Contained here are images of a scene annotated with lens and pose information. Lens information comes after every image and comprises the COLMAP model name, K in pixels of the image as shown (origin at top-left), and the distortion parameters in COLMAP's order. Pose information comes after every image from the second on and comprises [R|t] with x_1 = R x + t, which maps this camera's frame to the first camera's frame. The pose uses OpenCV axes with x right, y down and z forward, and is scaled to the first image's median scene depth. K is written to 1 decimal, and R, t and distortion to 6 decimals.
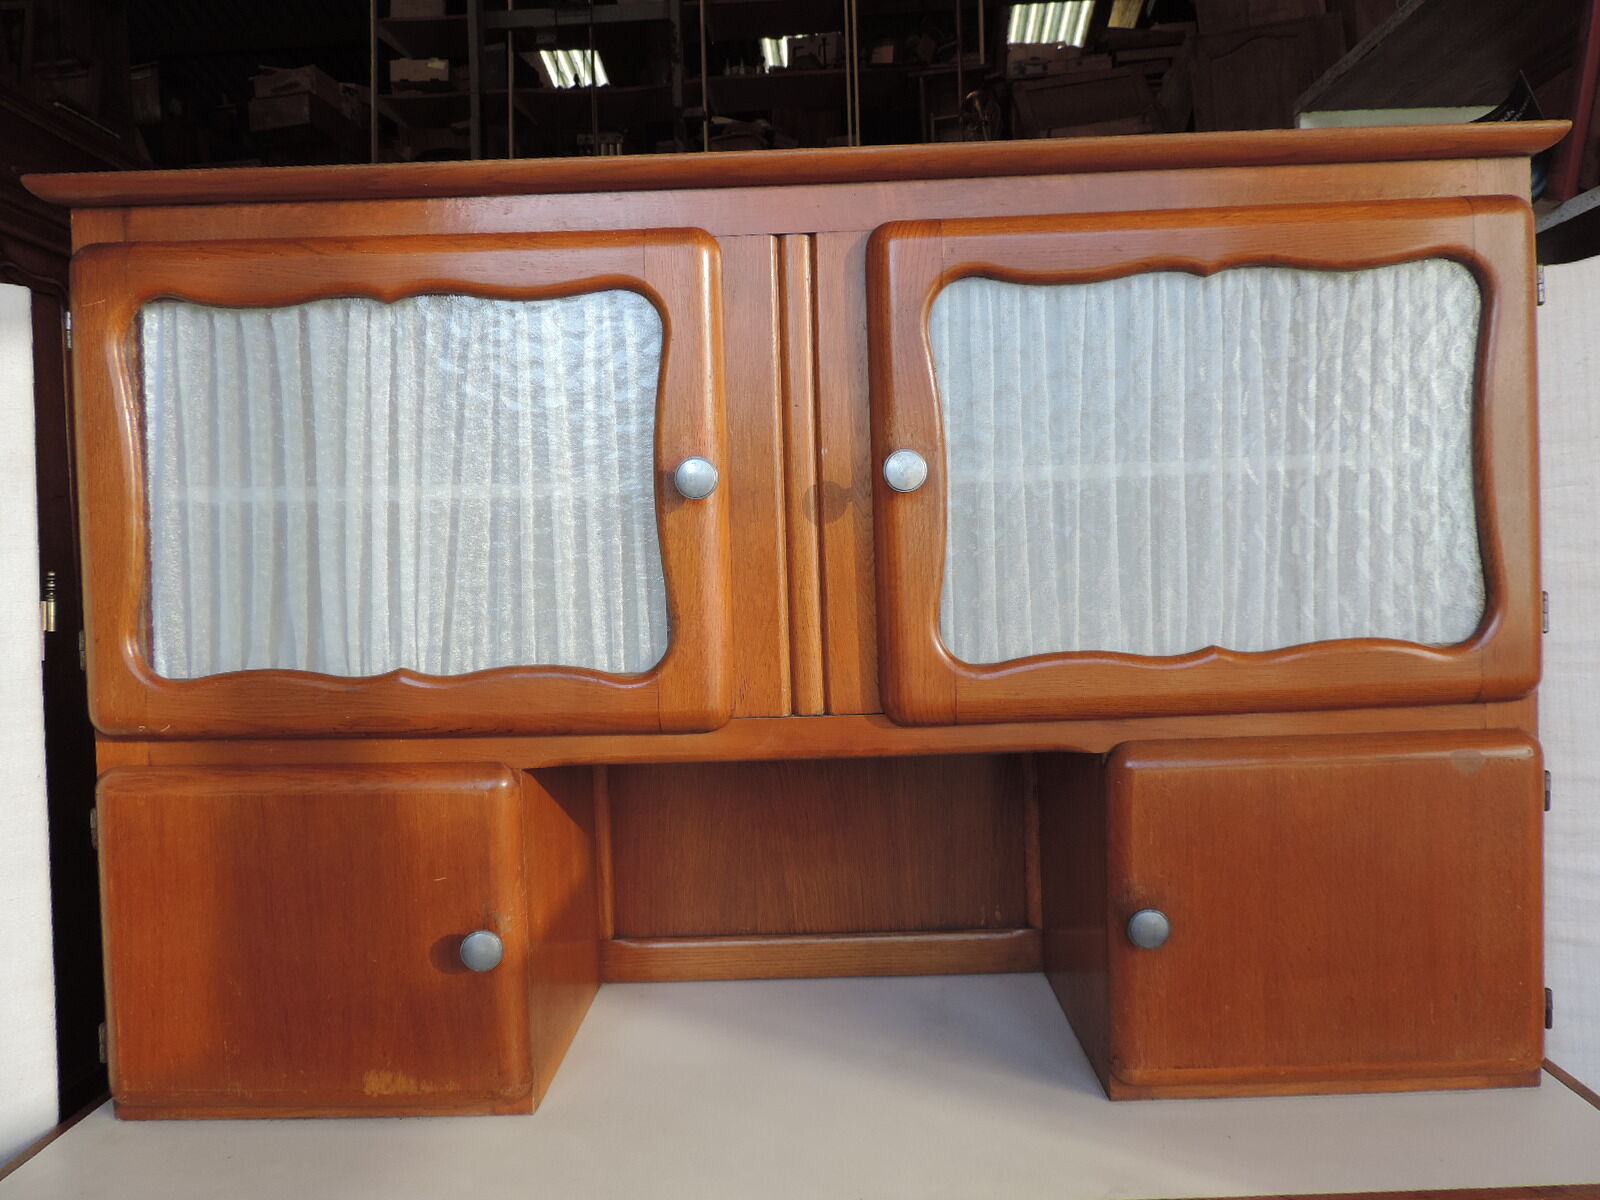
lens RADIAL K [[1197.0, 0, 787.1], [0, 1197.0, 482.2], [0, 0, 1]] dist [0.005586, -0.017543]
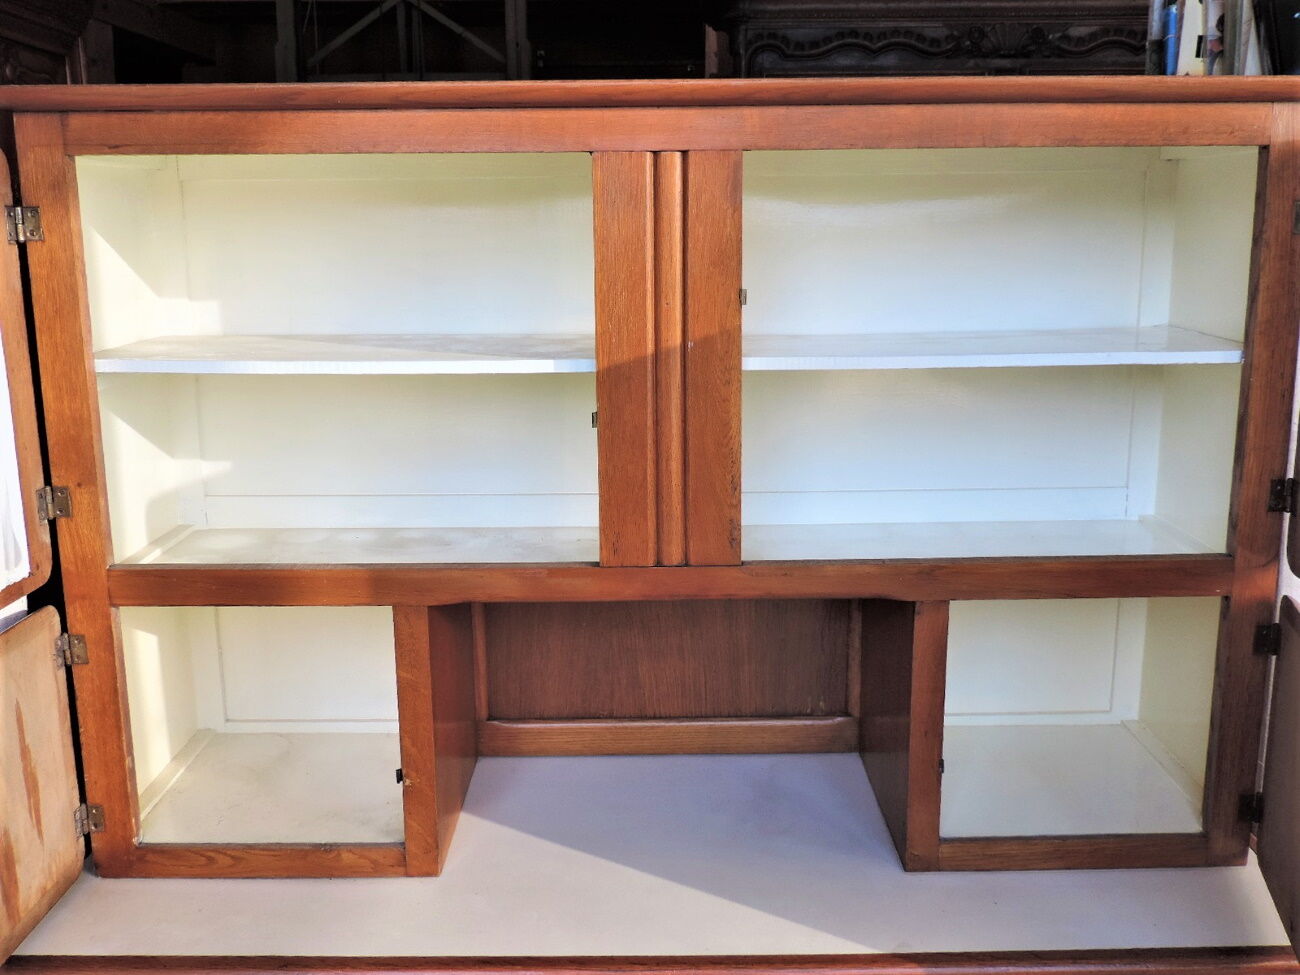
lens RADIAL K [[1248.9, 0, 655.8], [0, 1248.9, 396.9], [0, 0, 1]] dist [-0.041819, 0.000000]
pose [[0.999320, 0.019031, 0.031565, -0.028192], [-0.023848, 0.986825, 0.160024, -0.121486], [-0.028104, -0.160668, 0.986608, -0.134314]]
